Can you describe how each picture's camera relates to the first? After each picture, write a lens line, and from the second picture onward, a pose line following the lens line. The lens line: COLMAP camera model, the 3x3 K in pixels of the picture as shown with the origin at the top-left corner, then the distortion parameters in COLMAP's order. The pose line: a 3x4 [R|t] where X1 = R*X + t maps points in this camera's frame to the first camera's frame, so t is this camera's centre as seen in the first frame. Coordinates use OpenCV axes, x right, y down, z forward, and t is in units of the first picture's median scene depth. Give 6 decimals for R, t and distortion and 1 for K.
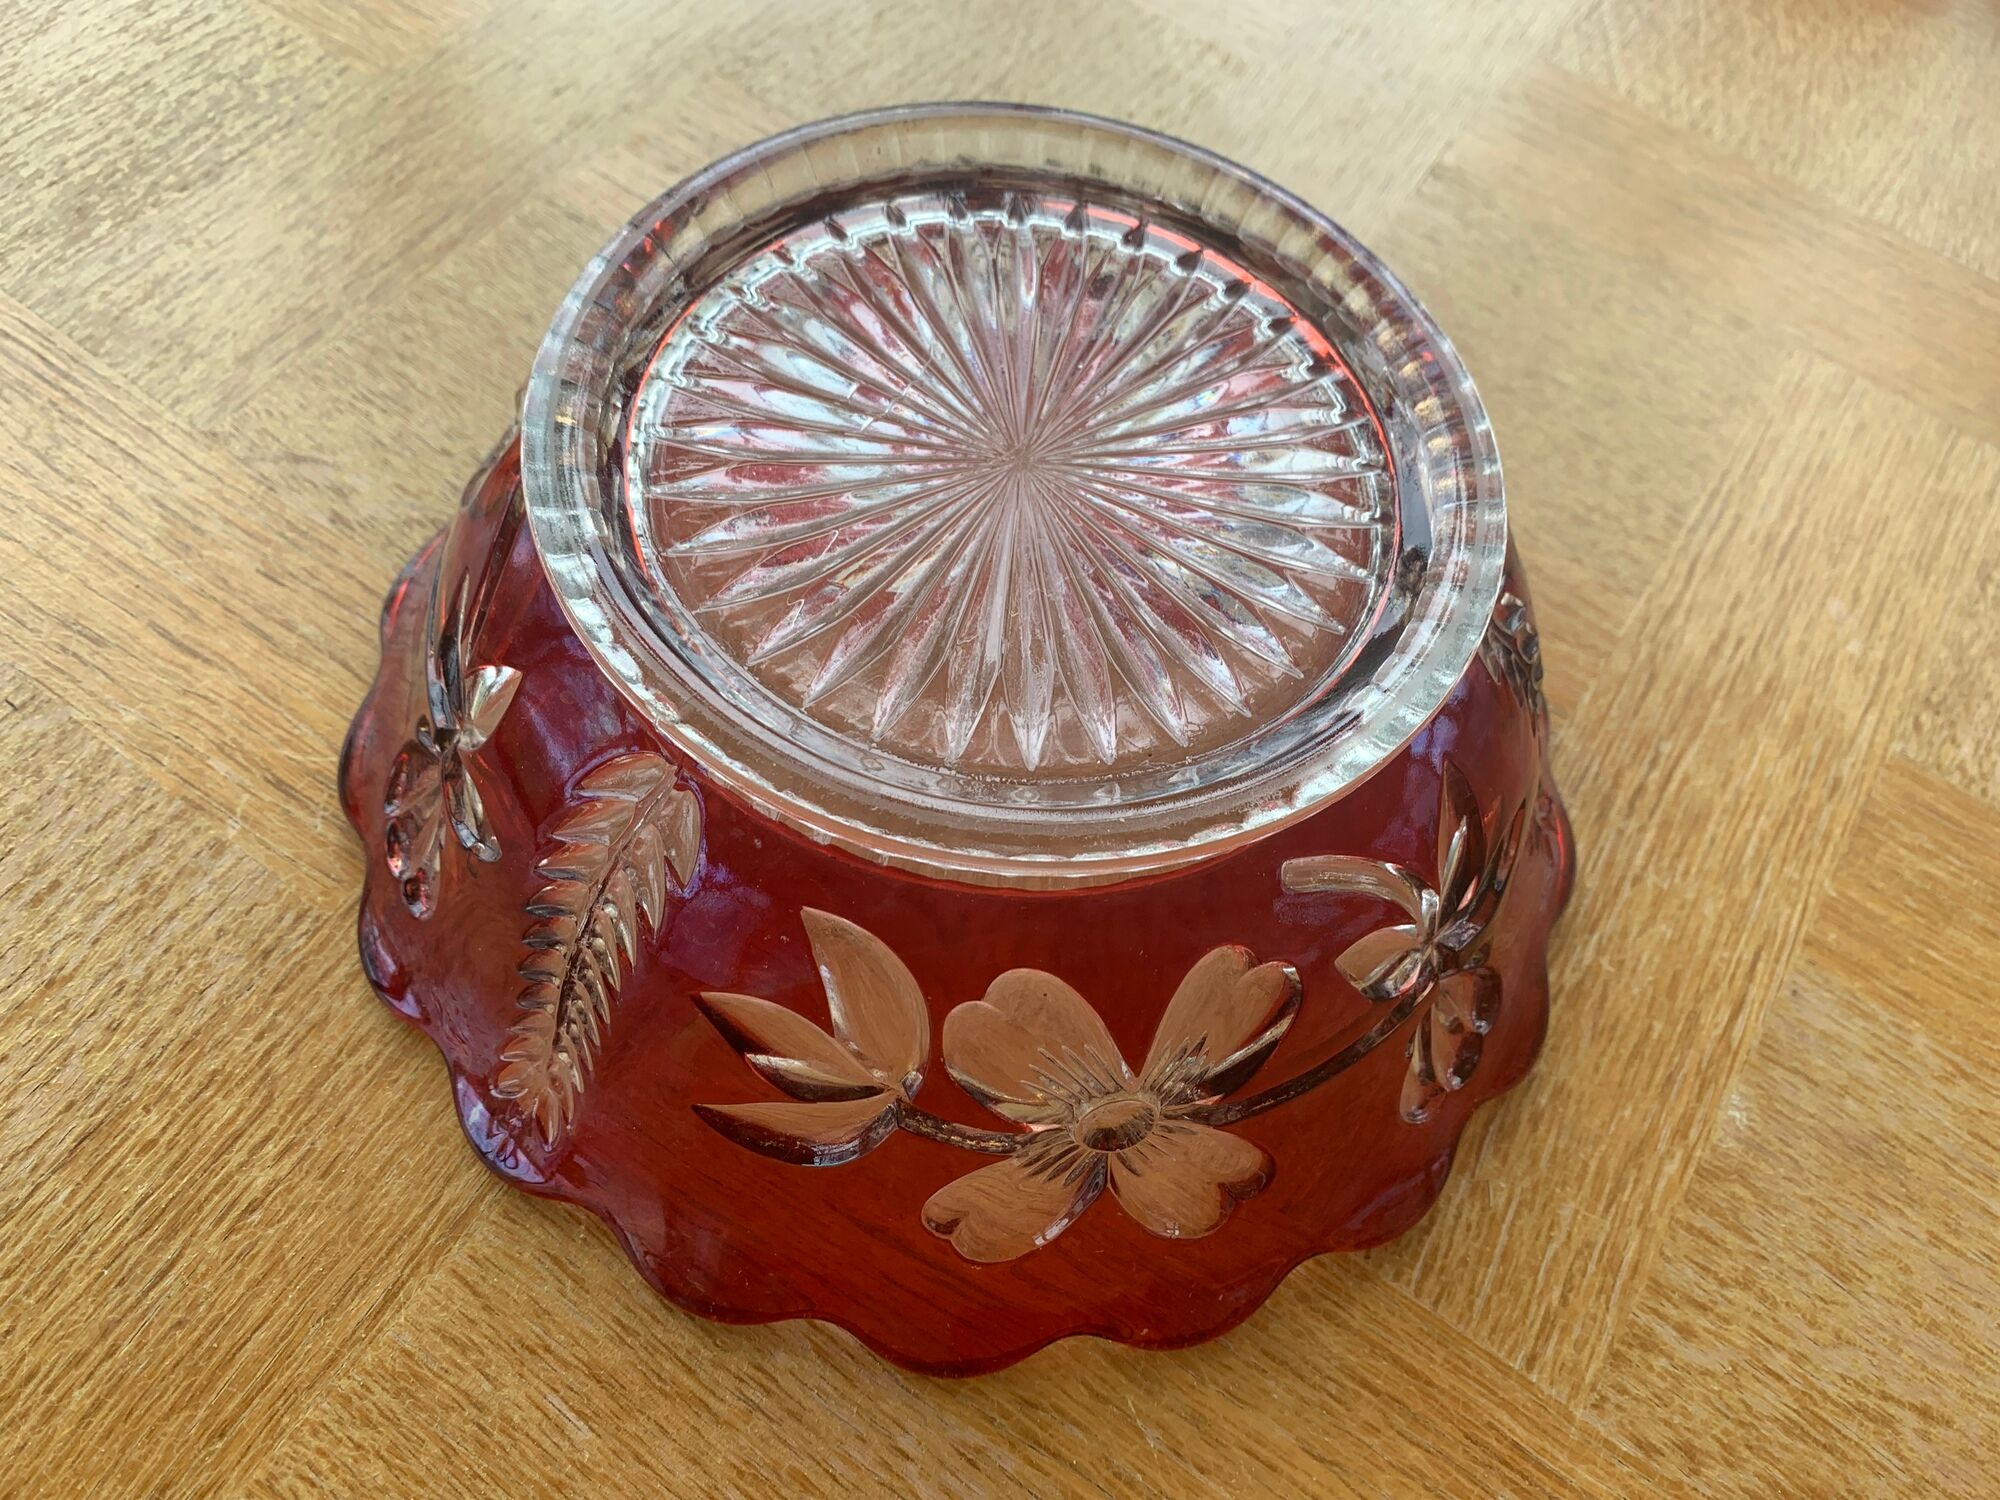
lens RADIAL K [[1496.0, 0, 986.9], [0, 1496.0, 766.0], [0, 0, 1]] dist [-0.007658, 0.007876]
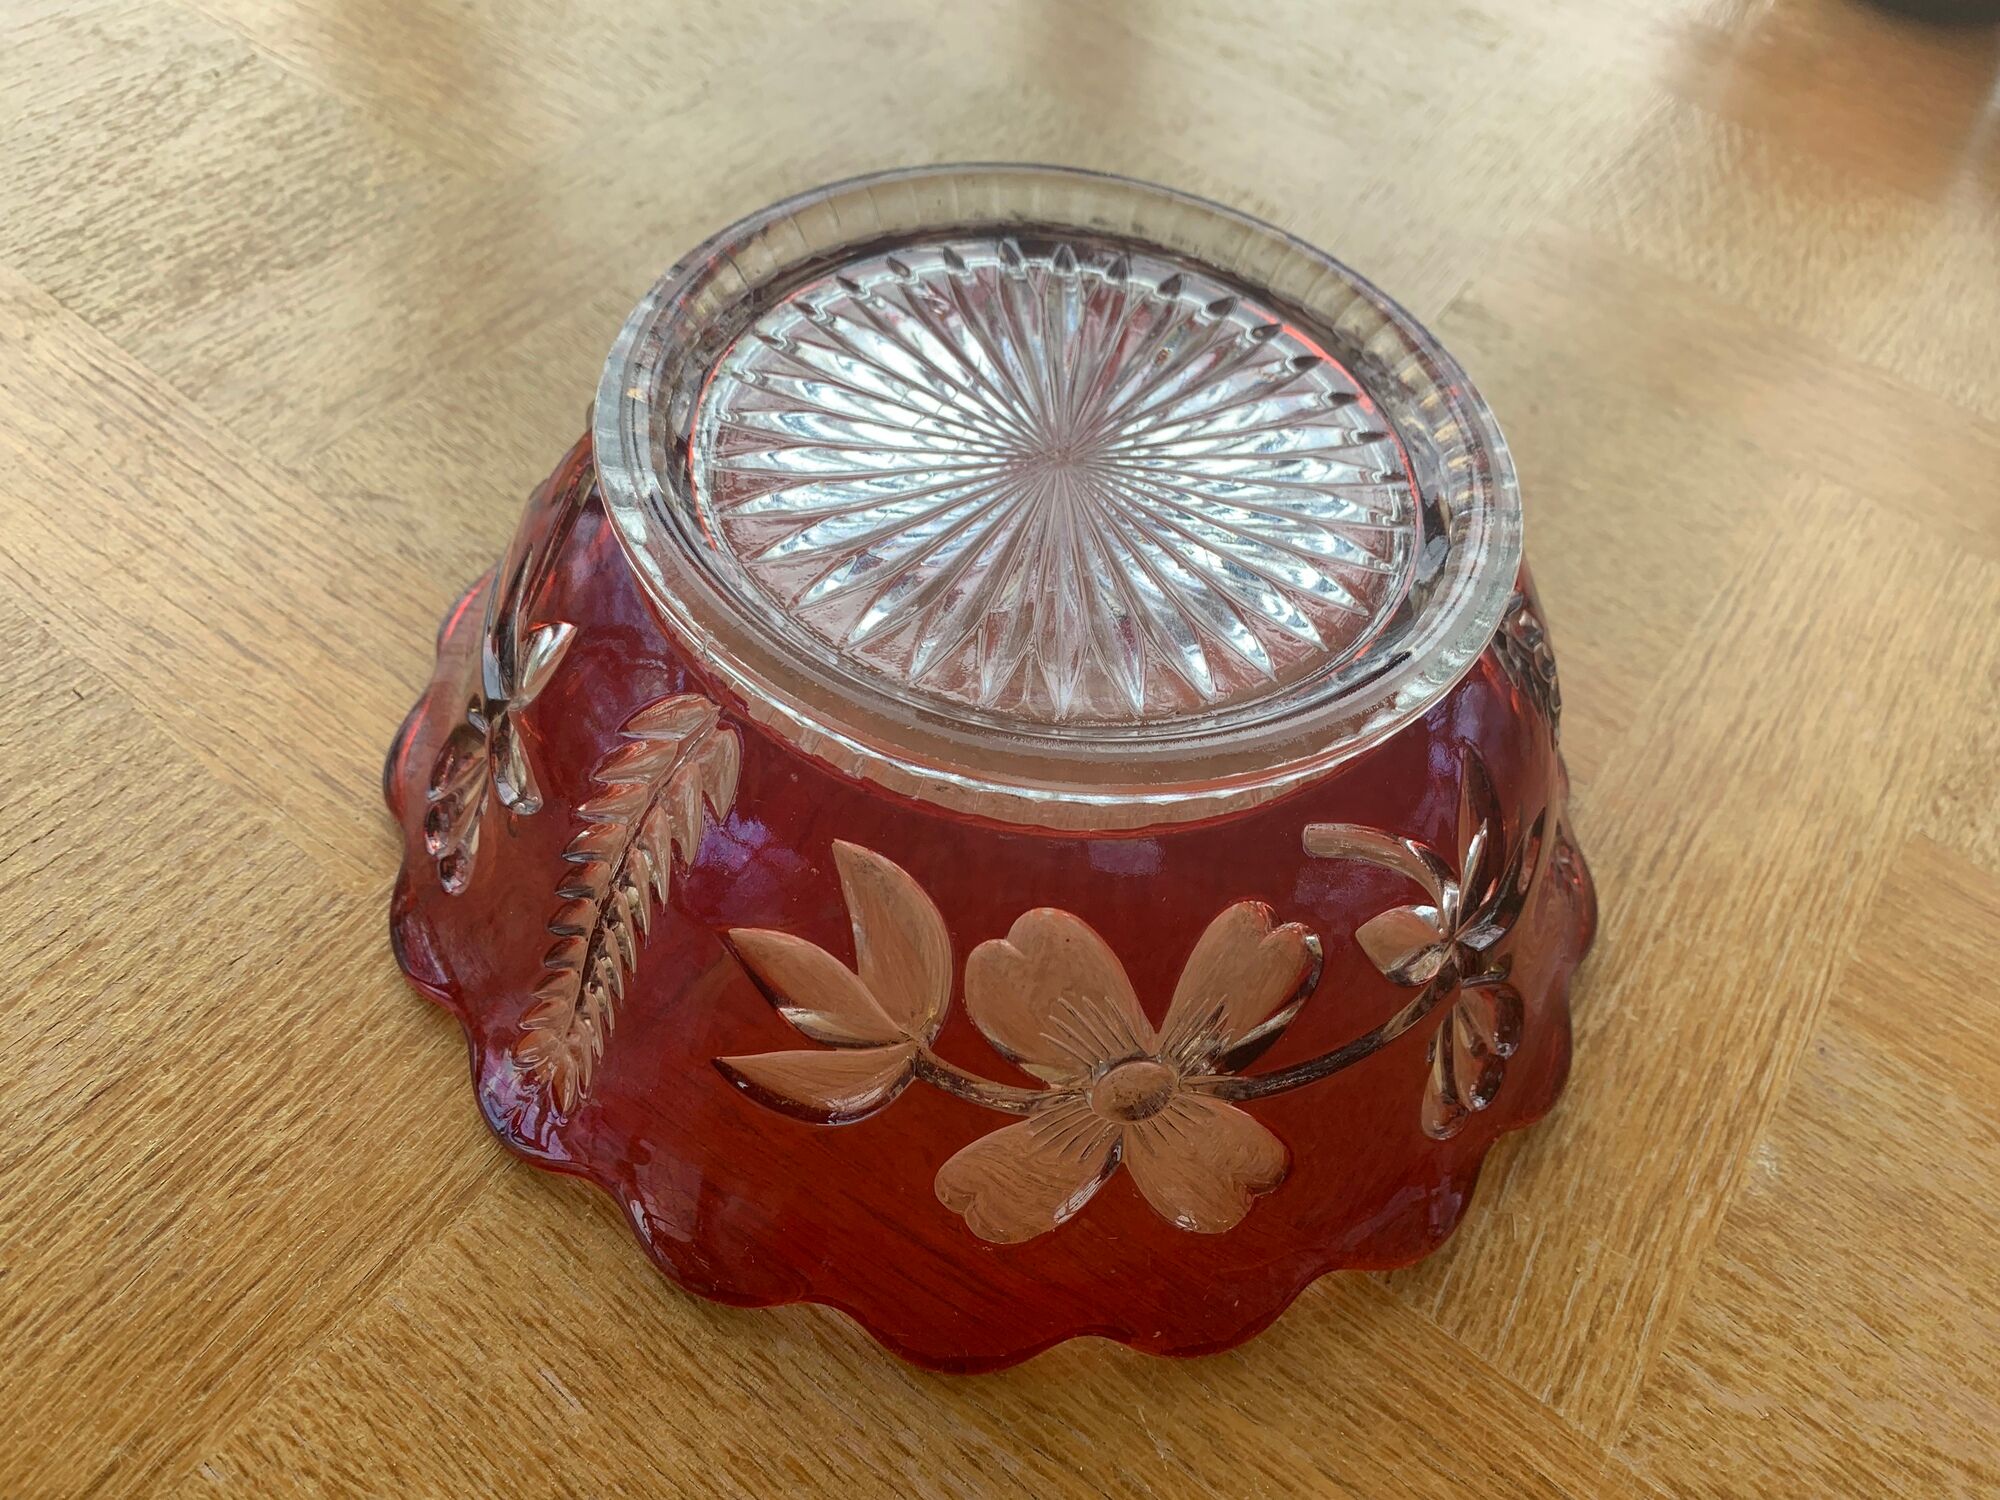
lens RADIAL K [[1494.9, 0, 989.6], [0, 1494.9, 772.8], [0, 0, 1]] dist [-0.006815, 0.007339]
pose [[0.999120, 0.038510, -0.016605, -0.001280], [-0.040482, 0.989039, -0.142000, 0.151598], [0.010955, 0.142547, 0.989727, -0.013435]]
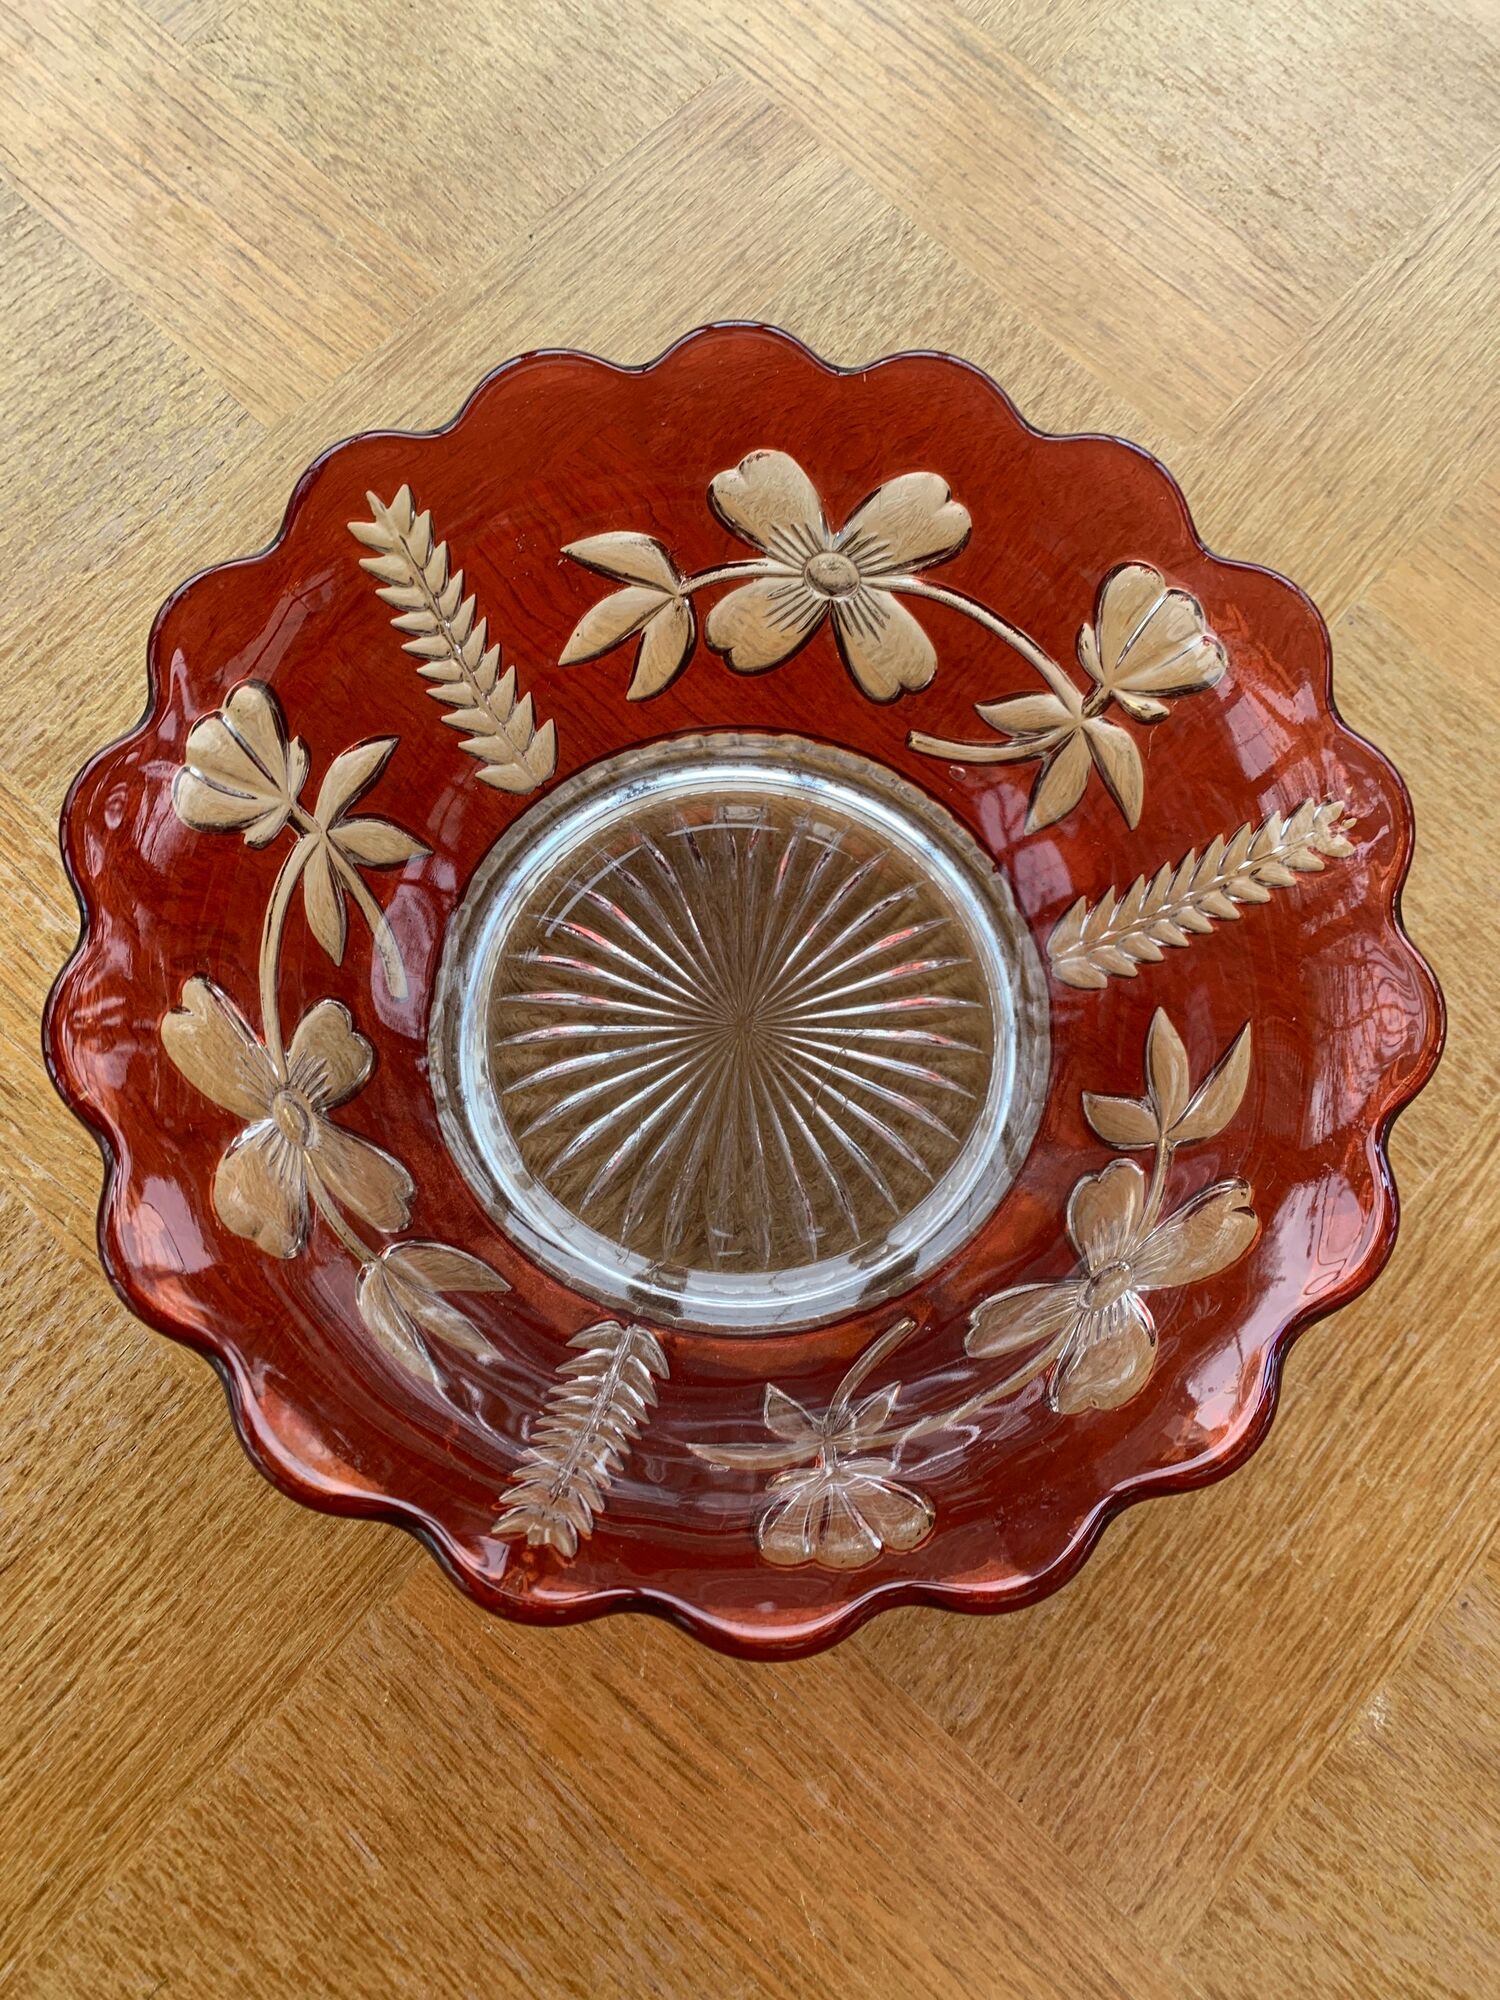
lens RADIAL K [[1478.5, 0, 764.8], [0, 1478.5, 1018.1], [0, 0, 1]] dist [0.010180, -0.002394]
pose [[0.988360, 0.130828, -0.077640, 0.061924], [-0.106035, 0.958377, 0.265086, -0.578904], [0.109089, -0.253768, 0.961094, -0.010145]]
